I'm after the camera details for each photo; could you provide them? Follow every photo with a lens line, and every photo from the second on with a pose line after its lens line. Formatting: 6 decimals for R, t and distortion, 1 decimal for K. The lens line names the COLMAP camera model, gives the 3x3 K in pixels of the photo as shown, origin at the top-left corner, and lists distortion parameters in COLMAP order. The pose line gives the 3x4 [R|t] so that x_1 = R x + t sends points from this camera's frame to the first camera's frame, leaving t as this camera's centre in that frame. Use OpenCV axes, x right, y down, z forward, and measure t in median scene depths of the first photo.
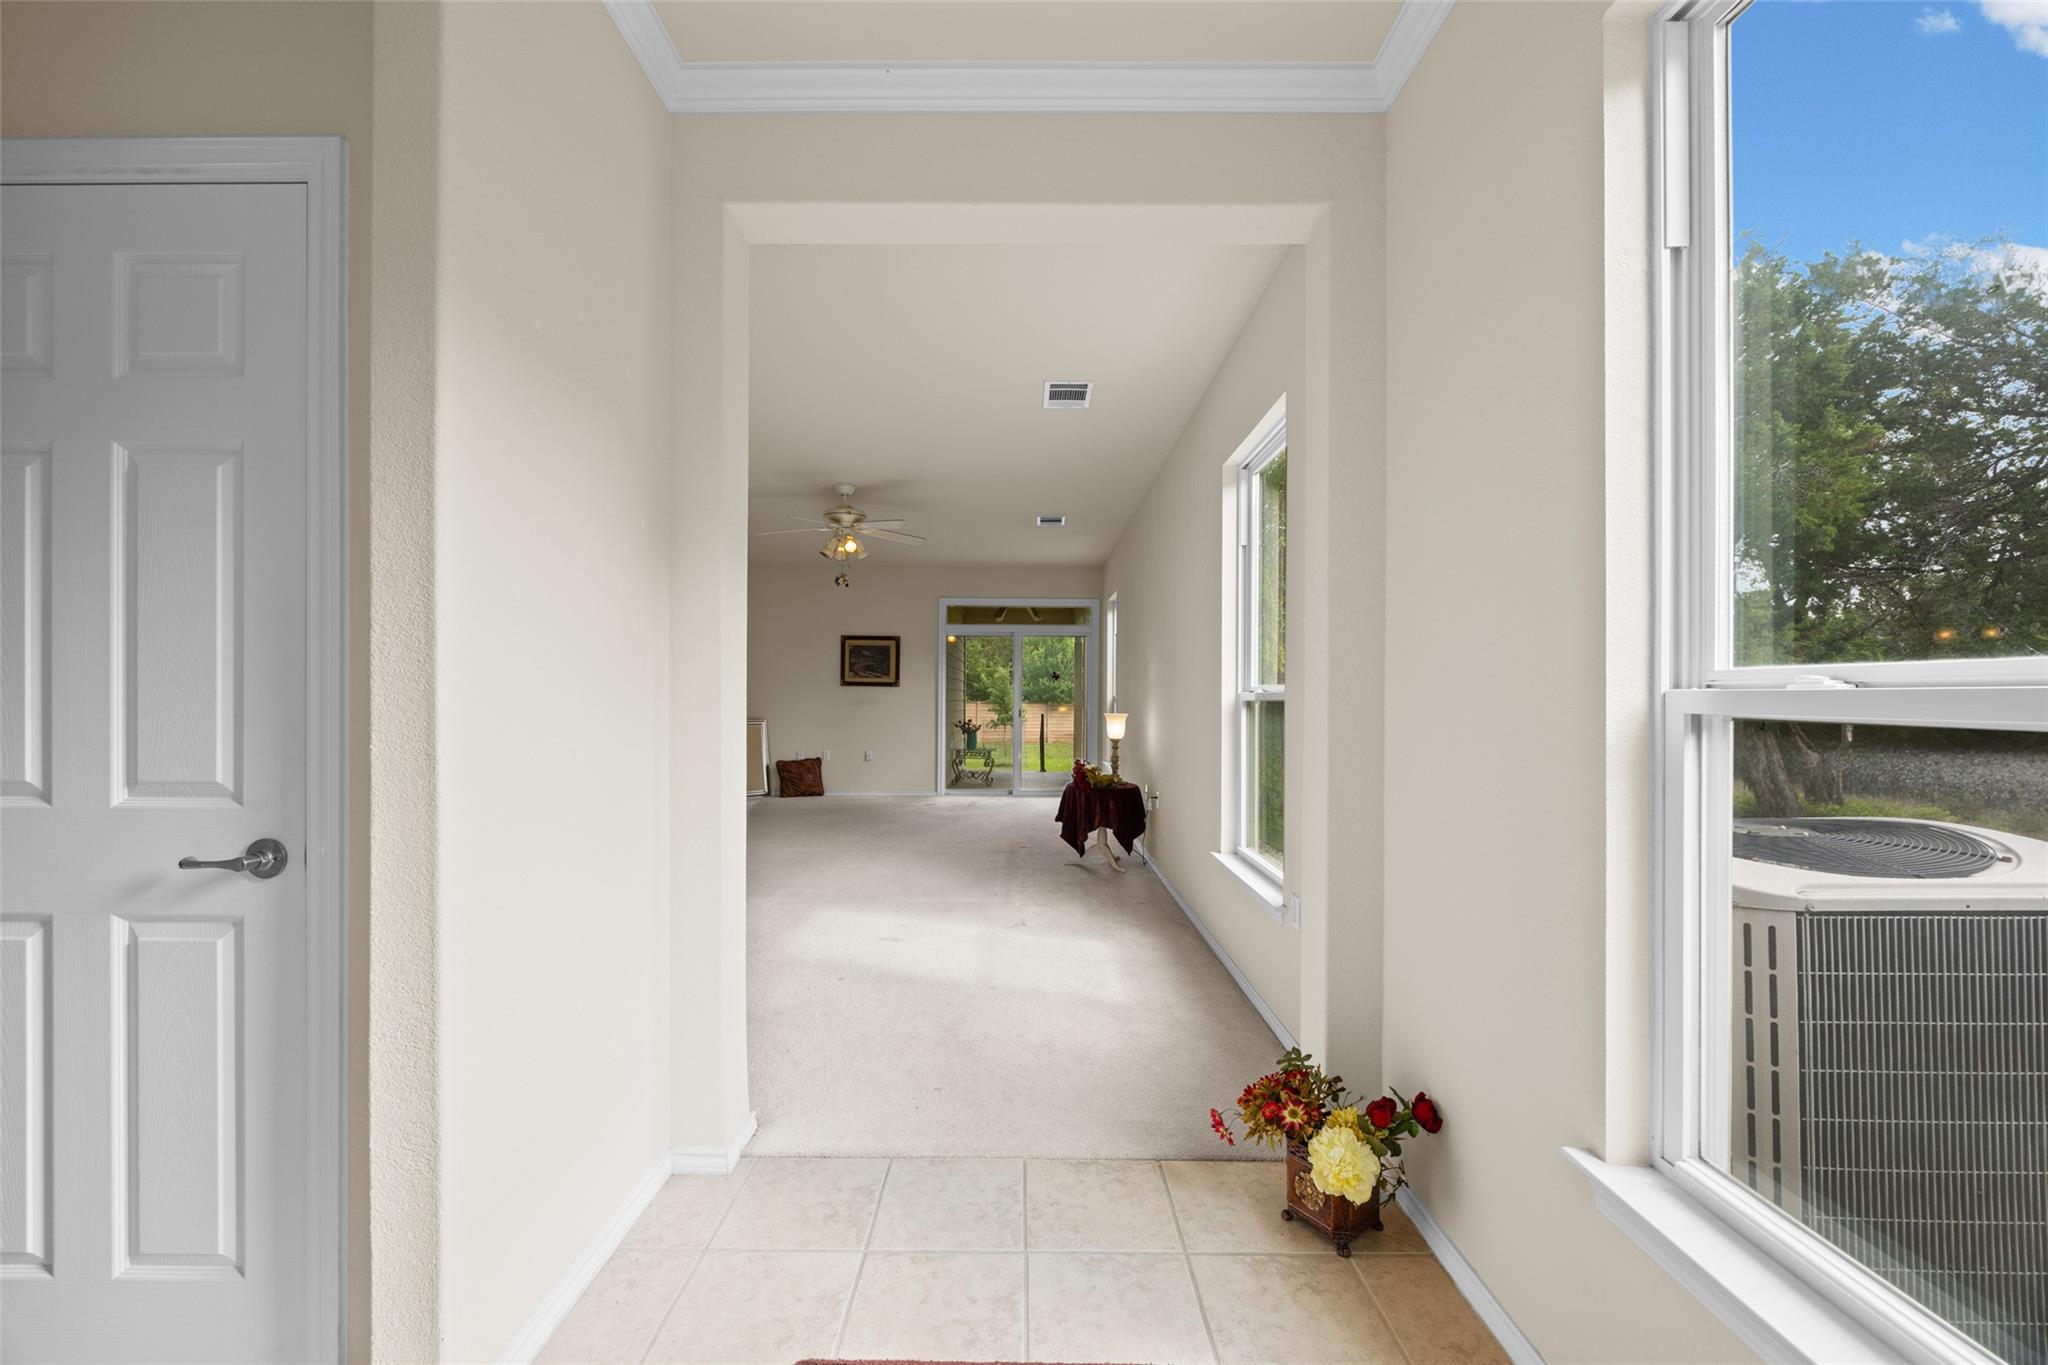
lens RADIAL K [[783.0, 0, 1024.0], [0, 783.0, 691.5], [0, 0, 1]] dist [-0.000690, -0.000049]
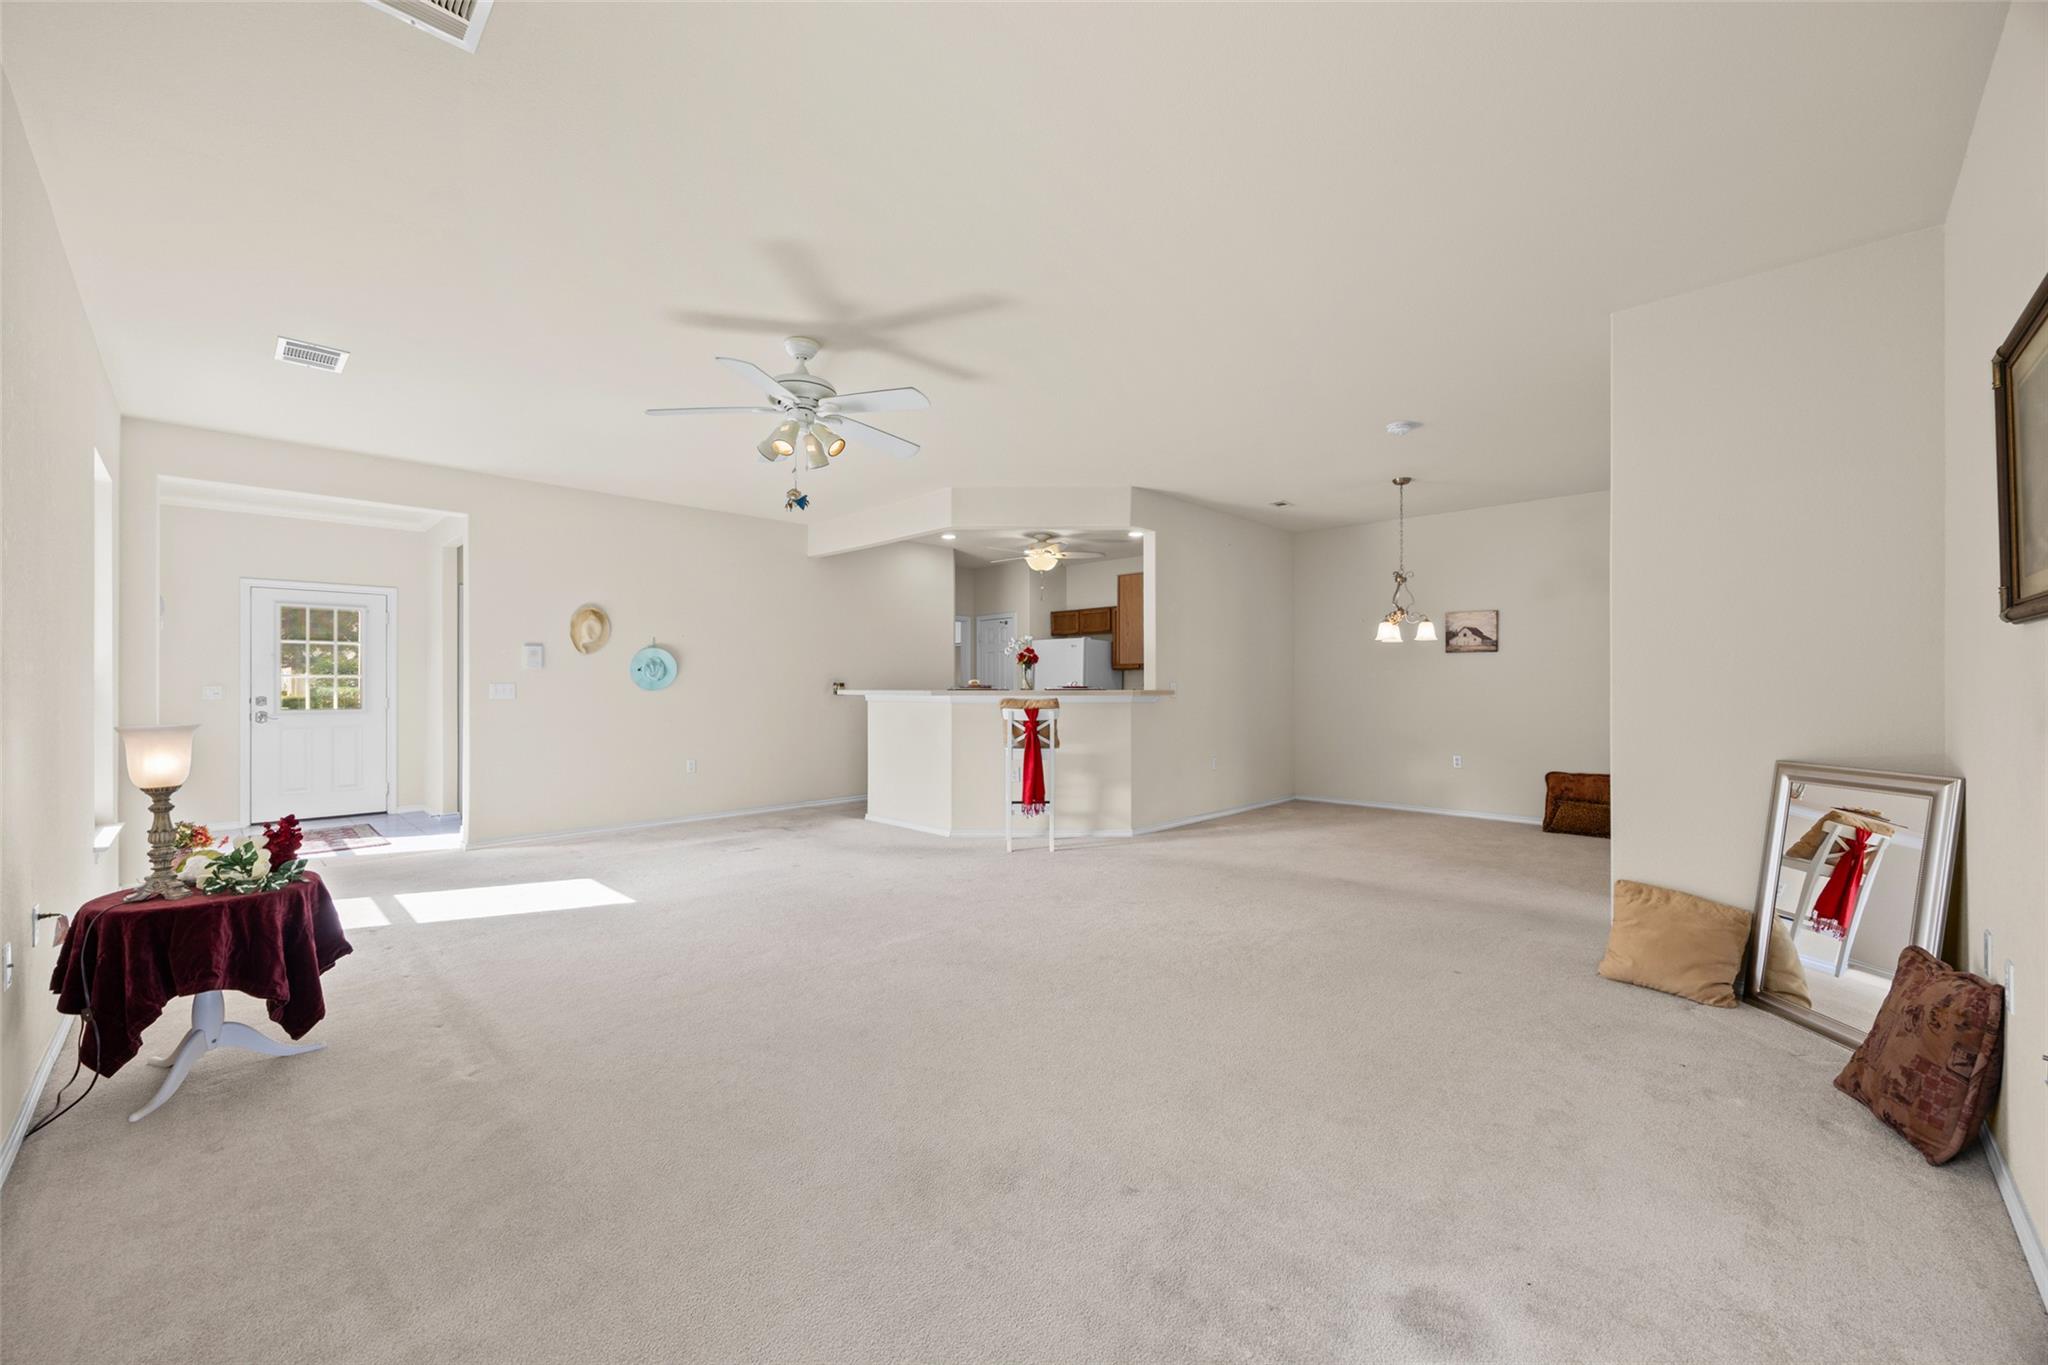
lens RADIAL K [[783.0, 0, 1024.0], [0, 783.0, 691.5], [0, 0, 1]] dist [-0.000690, -0.000049]
pose [[-0.705728, 0.004777, -0.708466, 0.046627], [0.002143, 0.999987, 0.004607, 0.006327], [0.708479, 0.001733, -0.705730, 0.959021]]
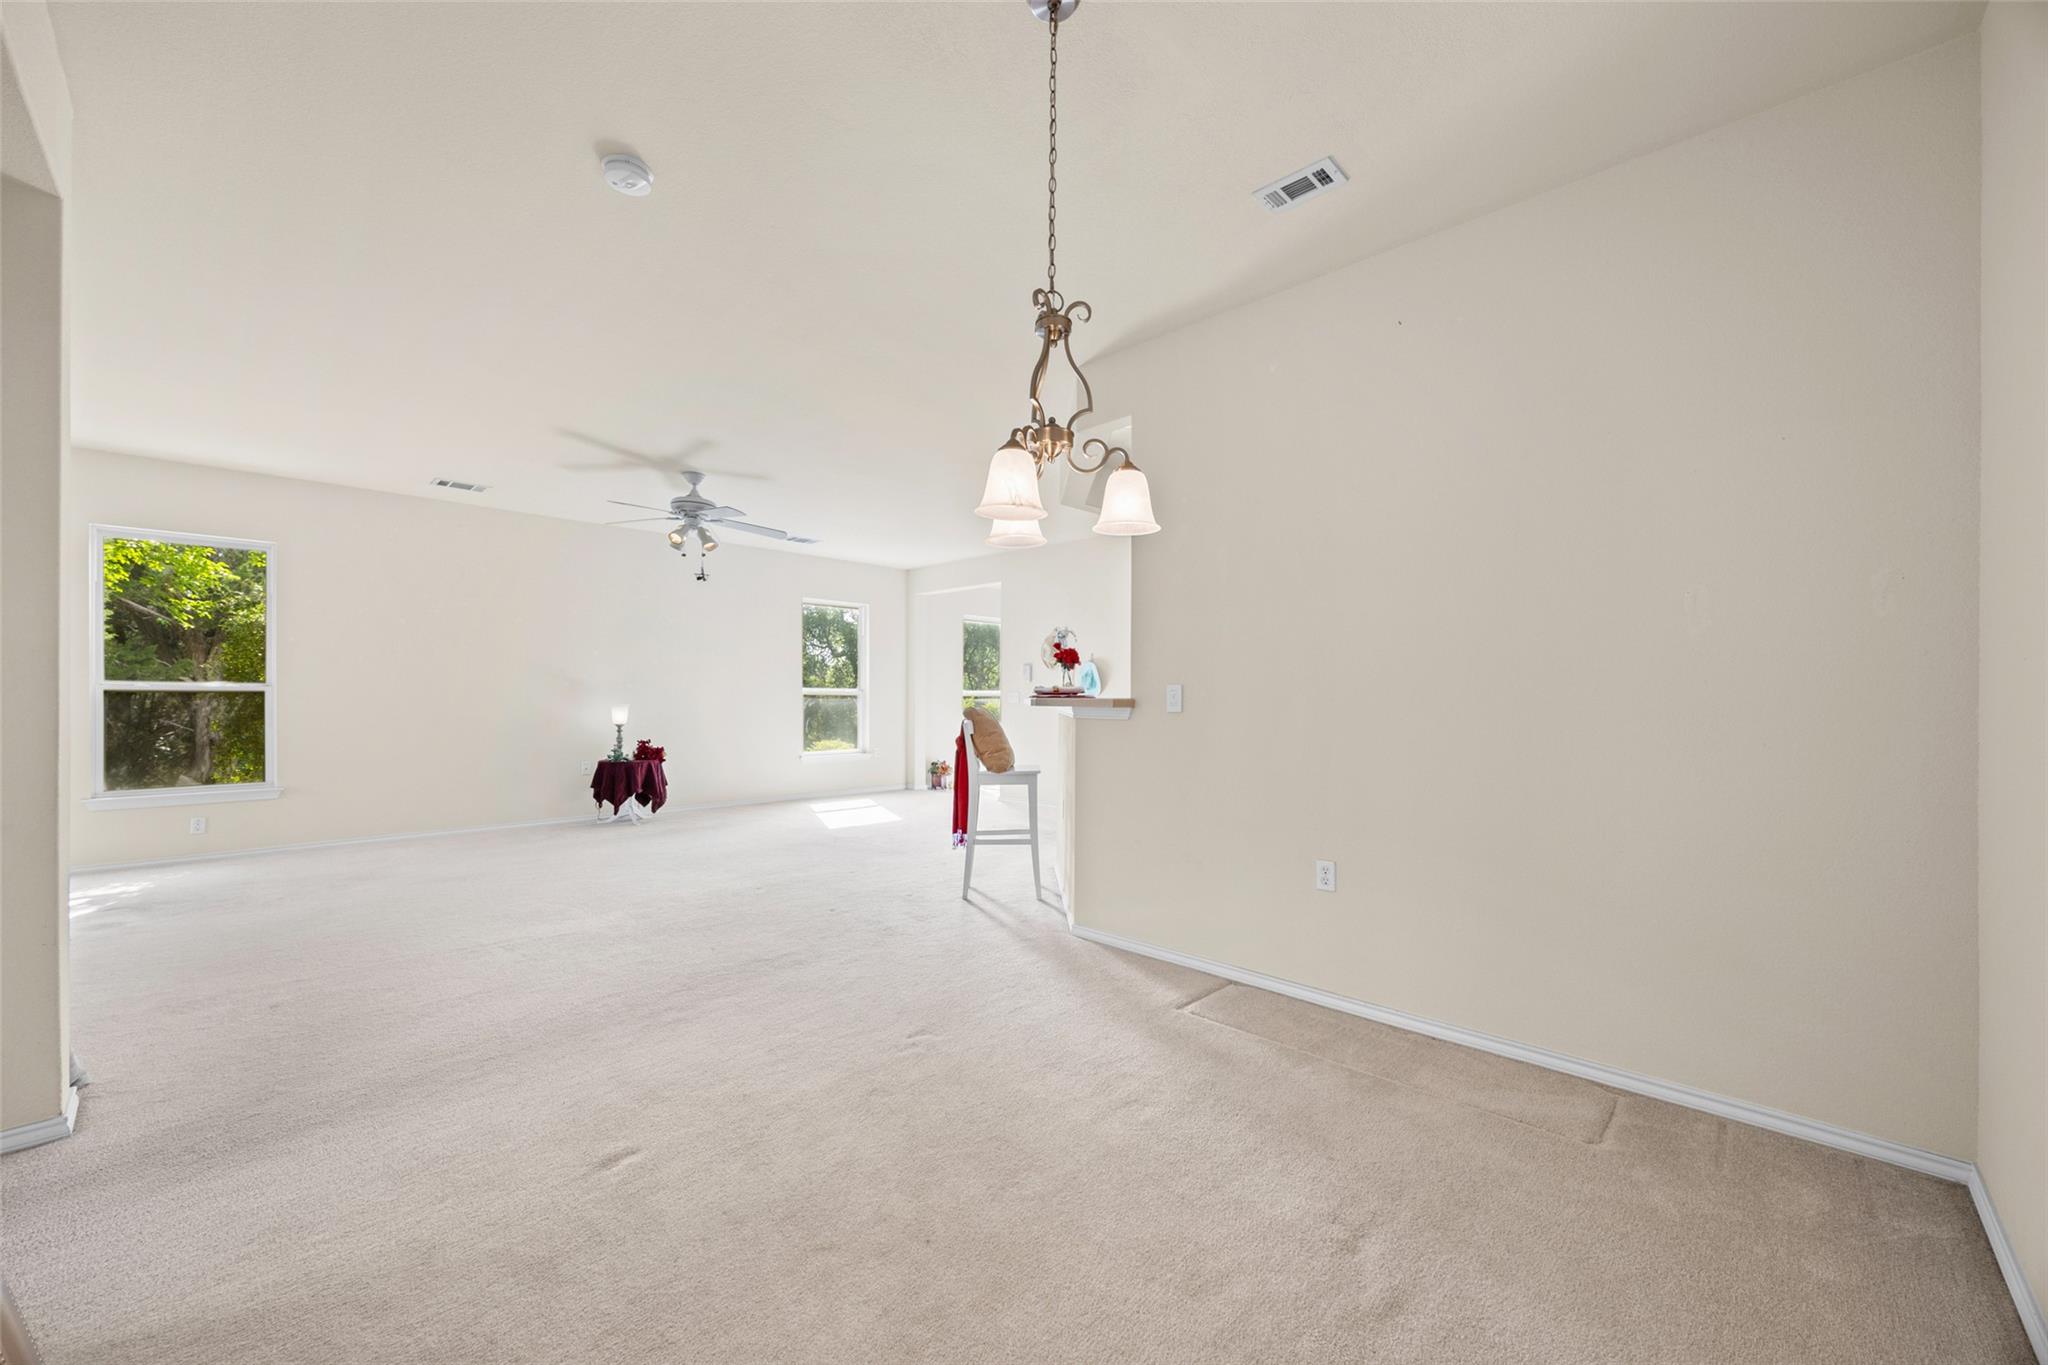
lens RADIAL K [[783.0, 0, 1024.0], [0, 783.0, 691.5], [0, 0, 1]] dist [-0.000690, -0.000049]
pose [[-0.754594, 0.001701, 0.656190, -0.743333], [-0.004188, 0.999964, -0.007407, 0.007854], [-0.656179, -0.008337, -0.754559, 0.924029]]
